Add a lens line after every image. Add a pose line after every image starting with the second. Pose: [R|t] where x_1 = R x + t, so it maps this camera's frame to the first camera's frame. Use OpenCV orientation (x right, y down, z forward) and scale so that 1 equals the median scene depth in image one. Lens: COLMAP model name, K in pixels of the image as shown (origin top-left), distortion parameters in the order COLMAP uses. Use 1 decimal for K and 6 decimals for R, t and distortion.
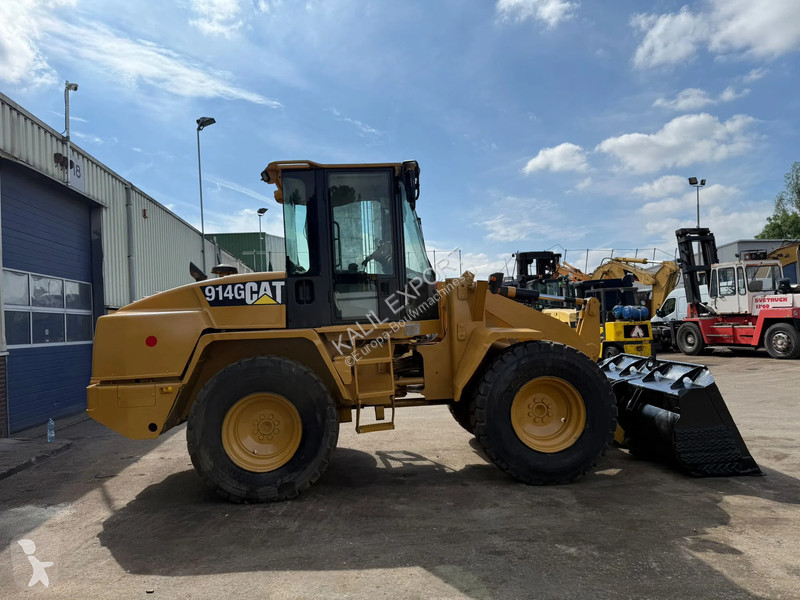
lens RADIAL K [[568.6, 0, 399.5], [0, 568.6, 291.8], [0, 0, 1]] dist [0.009281, -0.004134]
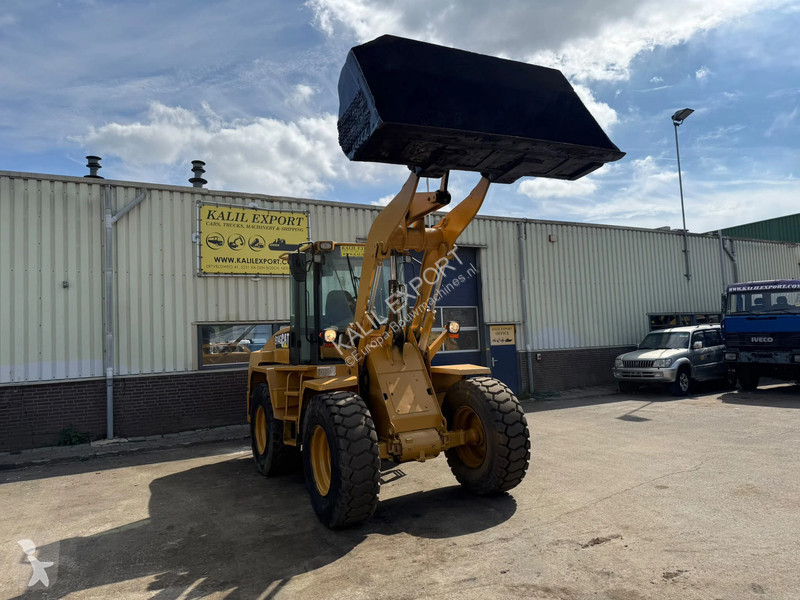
lens RADIAL K [[559.3, 0, 403.2], [0, 559.3, 302.2], [0, 0, 1]] dist [0.073036, -0.110963]
pose [[0.391391, -0.033054, -0.919631, 1.252160], [0.077305, 0.997003, -0.002935, -0.072286], [0.916972, -0.069943, 0.392773, 0.678469]]
